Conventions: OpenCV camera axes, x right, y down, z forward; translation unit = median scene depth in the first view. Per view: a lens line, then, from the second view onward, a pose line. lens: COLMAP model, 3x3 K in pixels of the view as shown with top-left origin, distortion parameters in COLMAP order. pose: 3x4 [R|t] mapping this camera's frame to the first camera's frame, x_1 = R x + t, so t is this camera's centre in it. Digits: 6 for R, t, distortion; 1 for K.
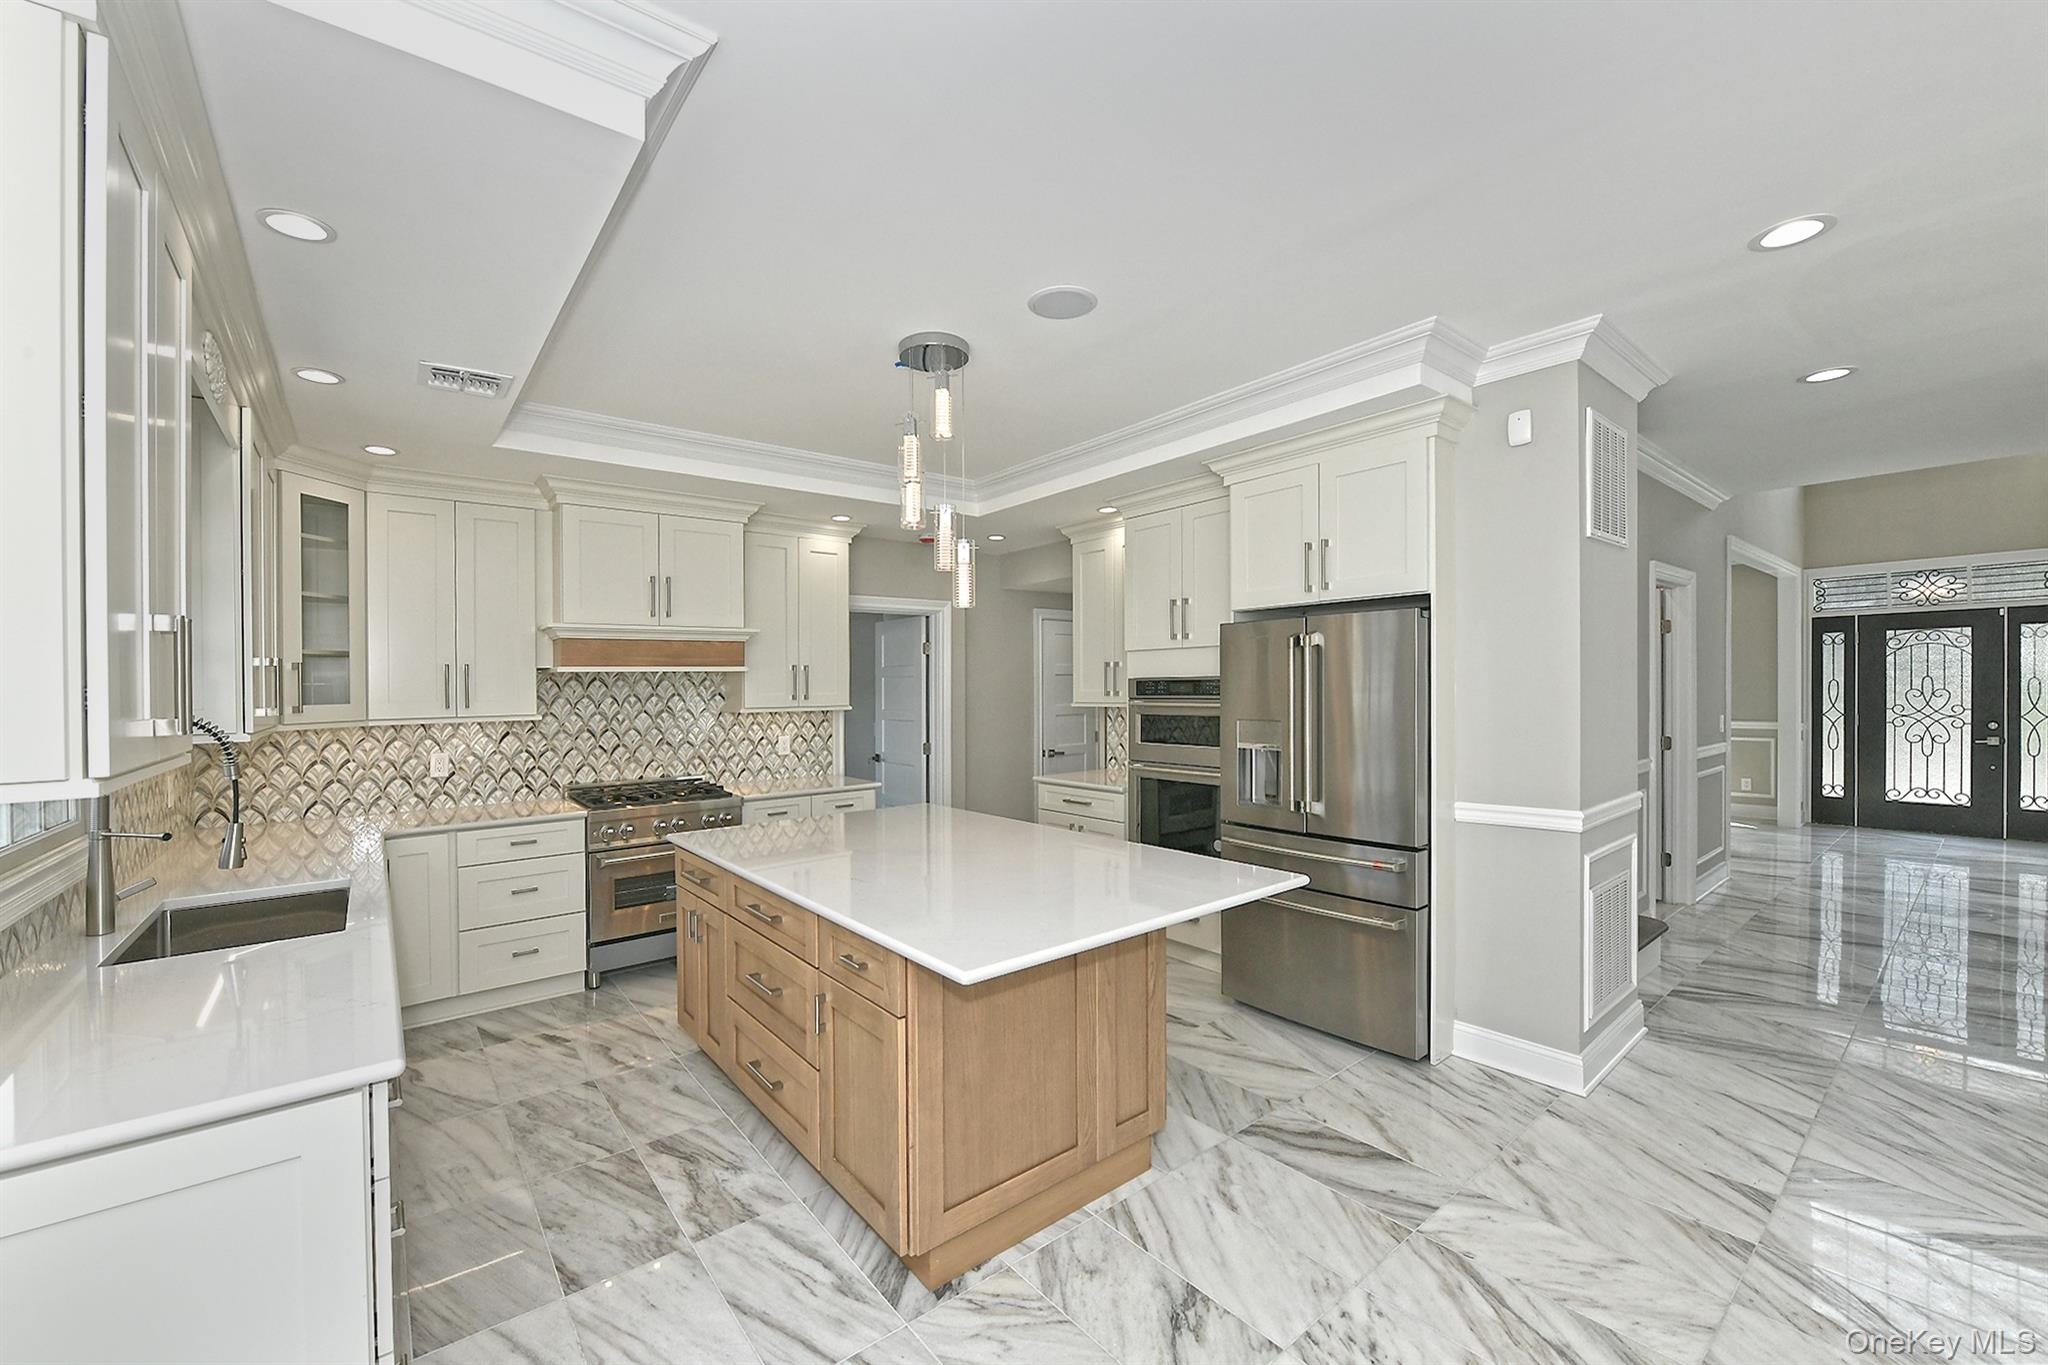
lens RADIAL K [[828.0, 0, 1030.7], [0, 828.0, 701.7], [0, 0, 1]] dist [-0.009892, -0.000027]
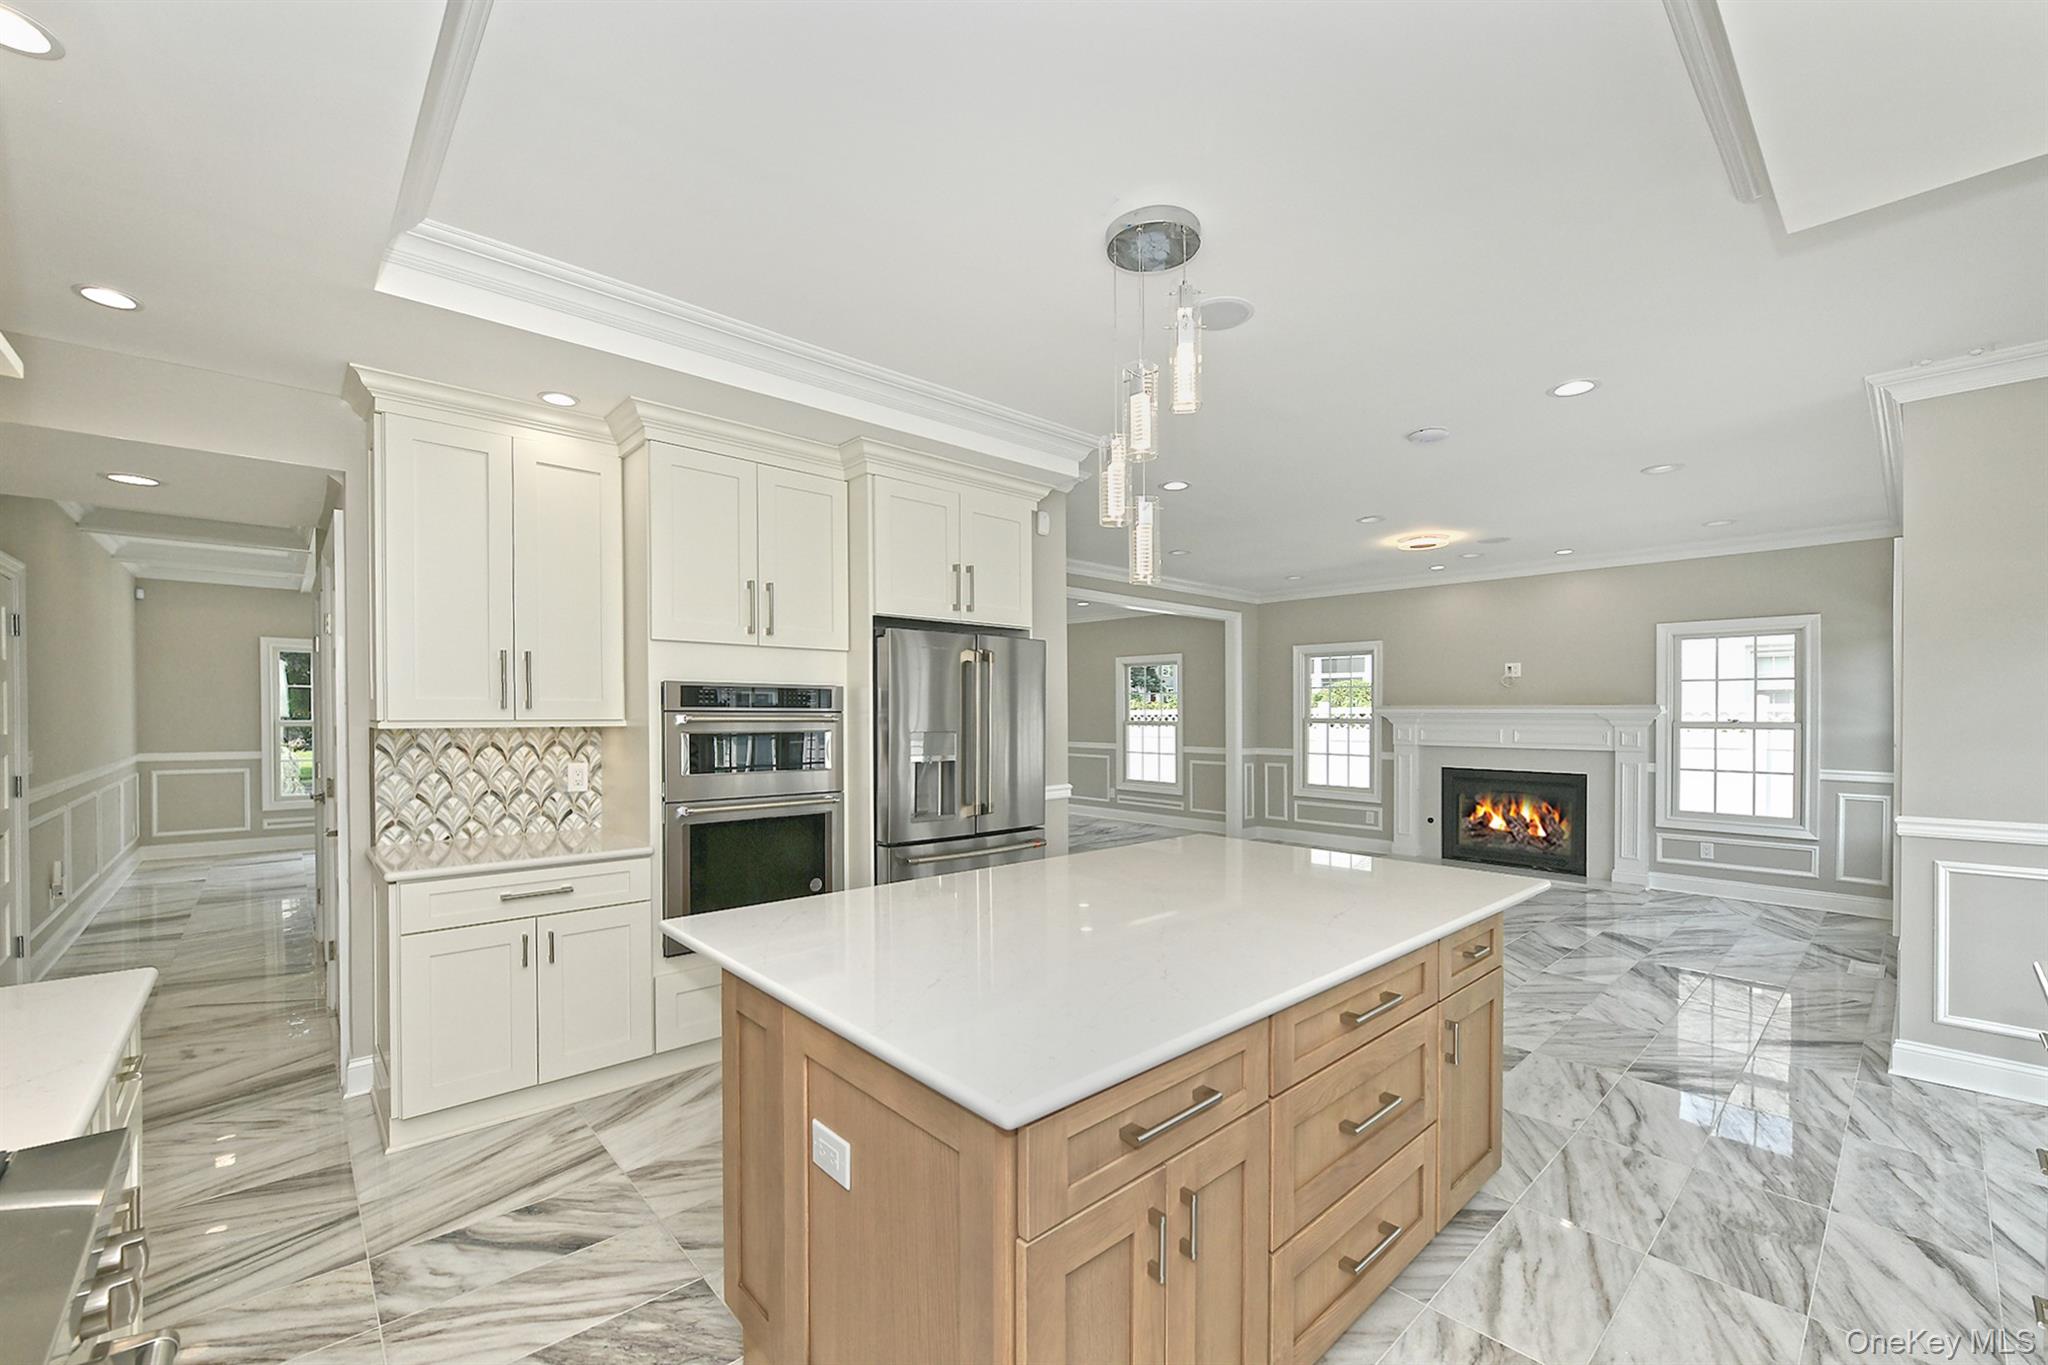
lens RADIAL K [[828.0, 0, 997.6], [0, 828.0, 718.4], [0, 0, 1]] dist [-0.009892, -0.000027]
pose [[-0.042414, 0.008226, 0.999066, -0.537337], [0.021041, 0.999752, -0.007338, 0.011640], [-0.998879, 0.020710, -0.042576, 0.722139]]
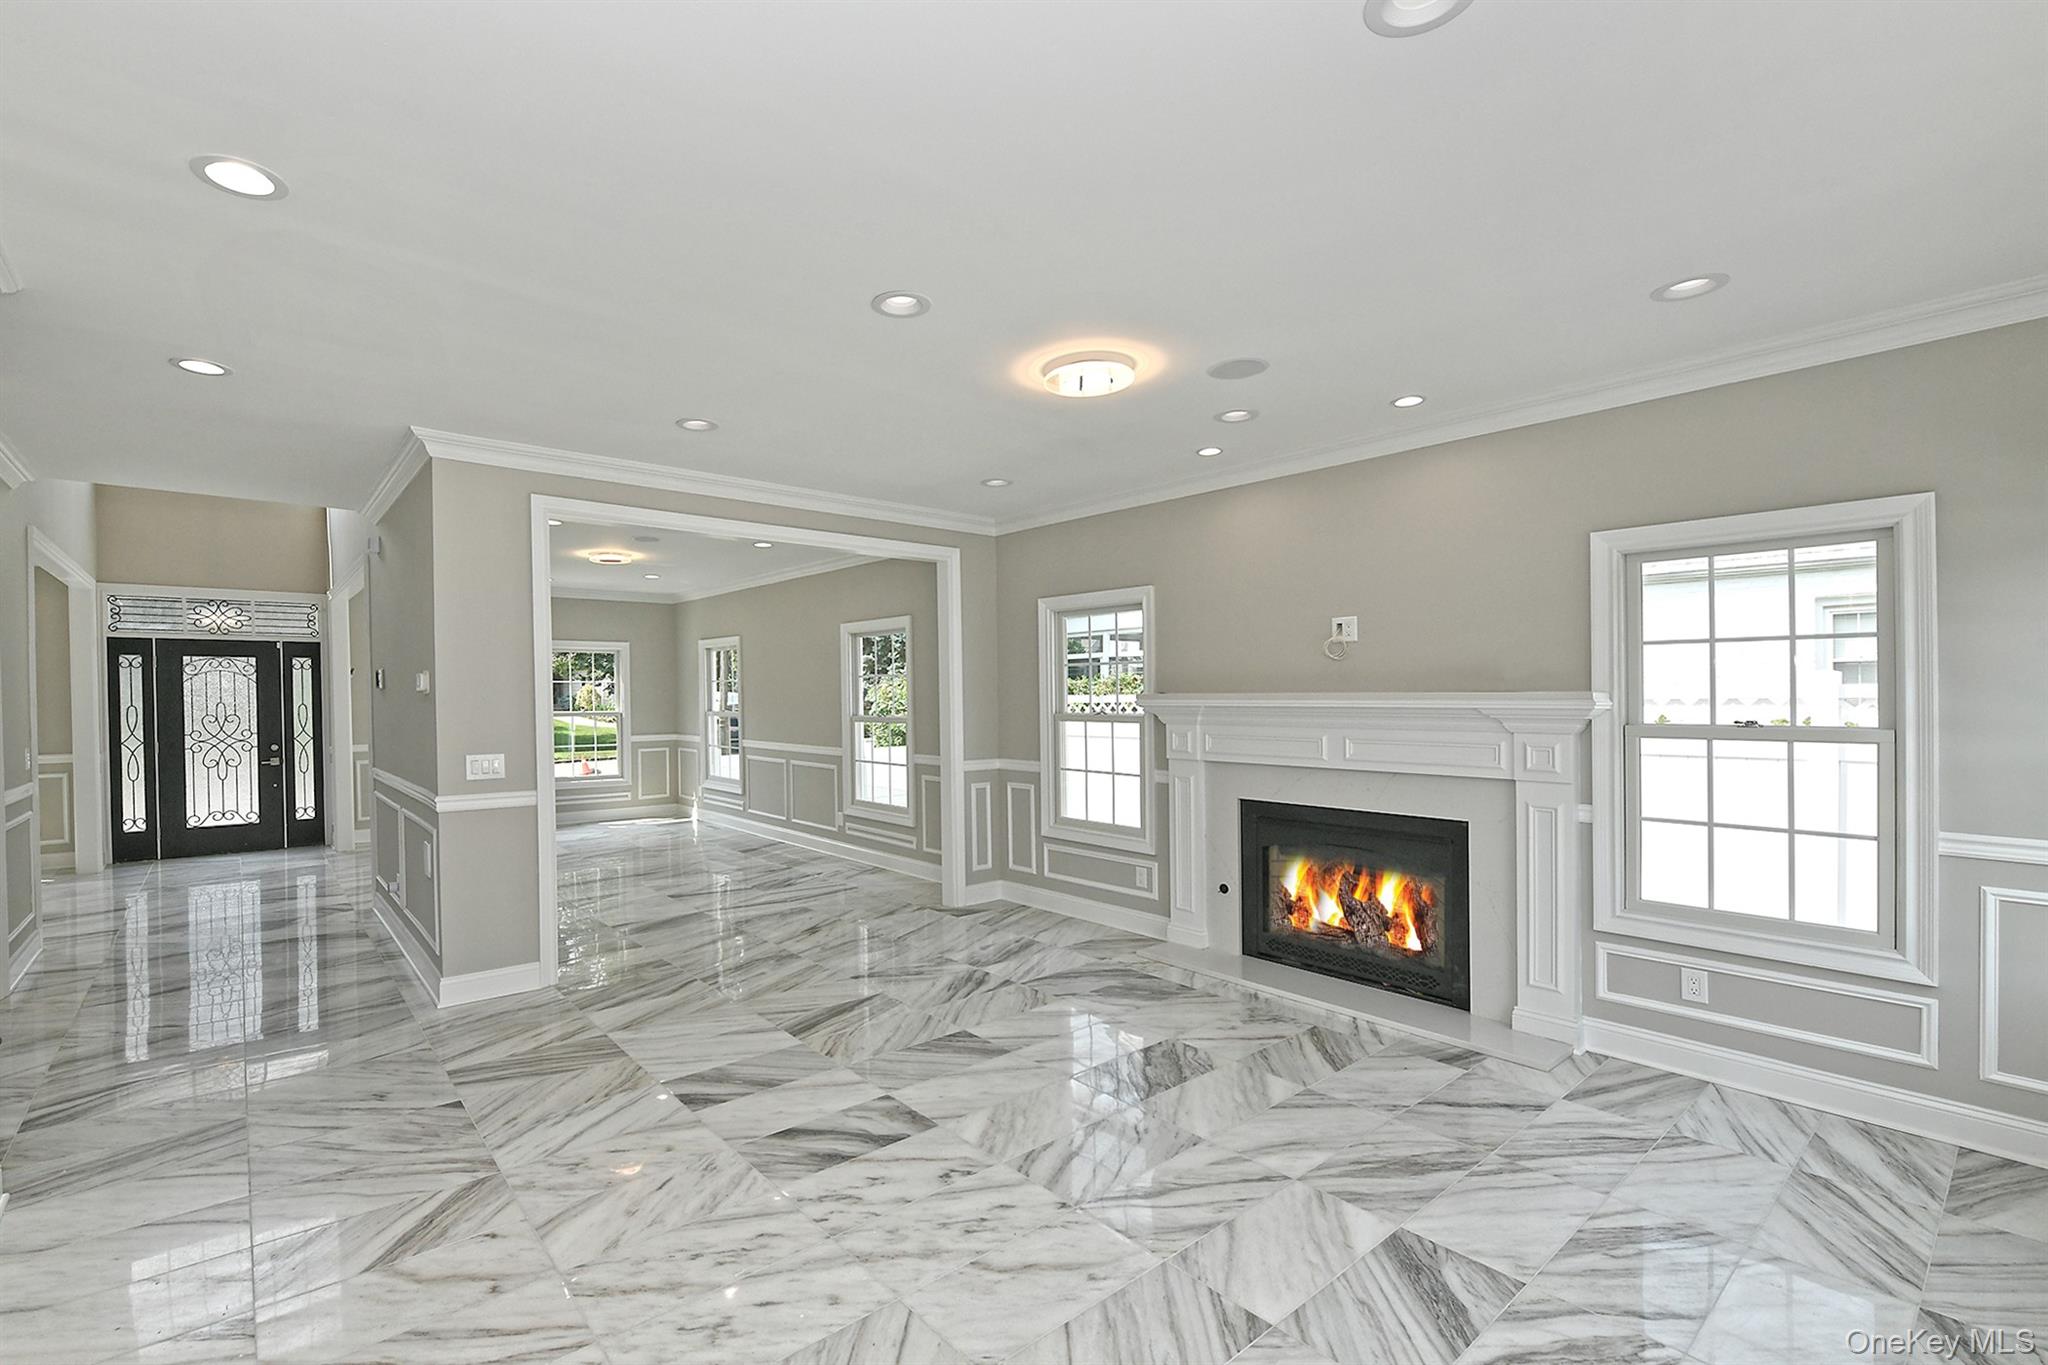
lens RADIAL K [[881.3, 0, 929.0], [0, 881.3, 696.1], [0, 0, 1]] dist [-0.010967, -0.000953]
pose [[0.018835, 0.017005, 0.999678, 0.015534], [0.025985, 0.999509, -0.017492, 0.005355], [-0.999485, 0.026307, 0.018384, 0.133950]]
